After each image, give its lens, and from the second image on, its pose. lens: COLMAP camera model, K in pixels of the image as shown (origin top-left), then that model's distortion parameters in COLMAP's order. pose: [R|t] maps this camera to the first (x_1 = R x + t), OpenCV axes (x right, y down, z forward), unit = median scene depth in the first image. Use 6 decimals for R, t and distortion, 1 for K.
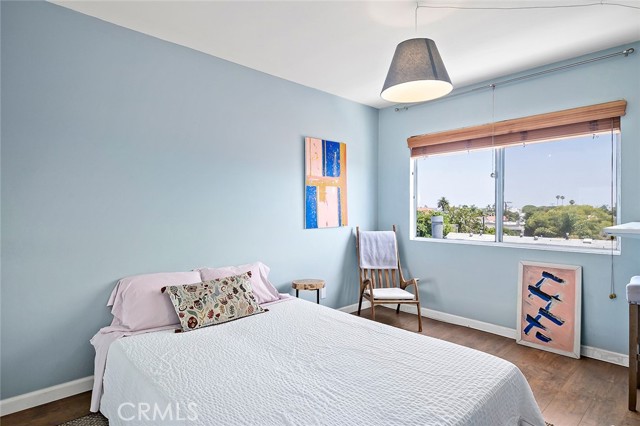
lens RADIAL K [[331.9, 0, 319.0], [0, 331.9, 207.0], [0, 0, 1]] dist [0.011515, -0.000602]
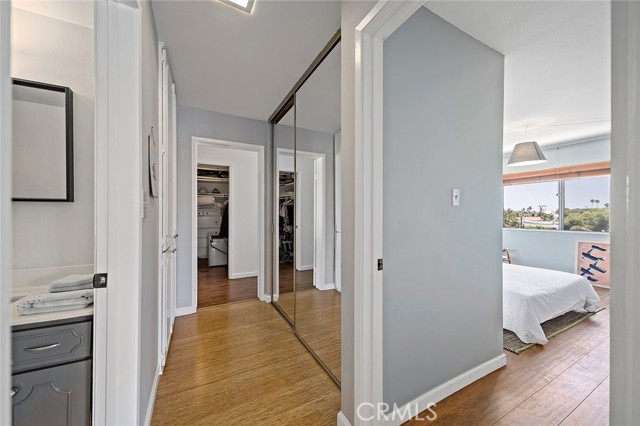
lens RADIAL K [[231.2, 0, 313.9], [0, 231.2, 212.6], [0, 0, 1]] dist [0.005465, -0.001387]
pose [[0.968521, -0.008542, -0.248784, -0.474338], [0.009990, 0.999940, 0.004556, -0.013558], [0.248730, -0.006898, 0.968548, -0.601975]]
